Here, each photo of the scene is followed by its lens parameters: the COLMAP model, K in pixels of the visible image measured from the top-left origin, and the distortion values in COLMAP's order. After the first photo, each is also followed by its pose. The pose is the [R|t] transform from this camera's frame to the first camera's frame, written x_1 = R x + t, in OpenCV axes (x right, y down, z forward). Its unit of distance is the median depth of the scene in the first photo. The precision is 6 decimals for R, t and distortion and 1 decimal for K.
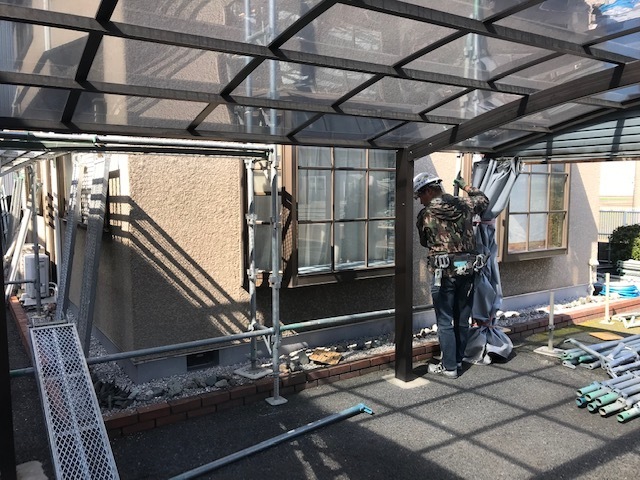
lens RADIAL K [[533.3, 0, 319.5], [0, 533.3, 234.8], [0, 0, 1]] dist [0.035907, -0.036760]
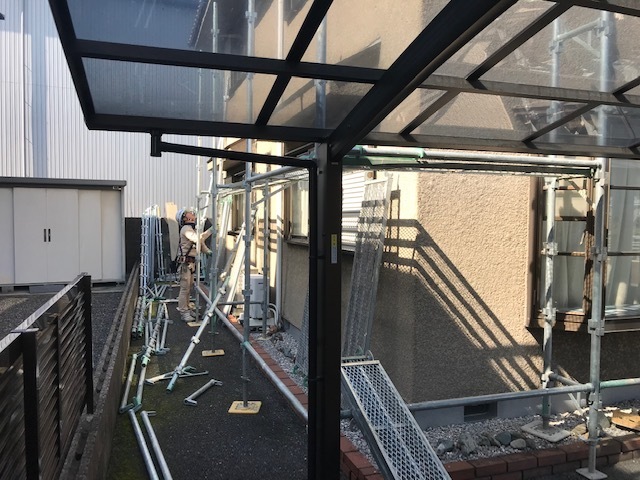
lens RADIAL K [[533.3, 0, 319.8], [0, 533.3, 242.3], [0, 0, 1]] dist [0.035907, -0.036760]
pose [[0.966182, 0.025245, -0.256623, -0.265238], [-0.033762, 0.999014, -0.028836, -0.002769], [0.255642, 0.036525, 0.966081, 0.091319]]
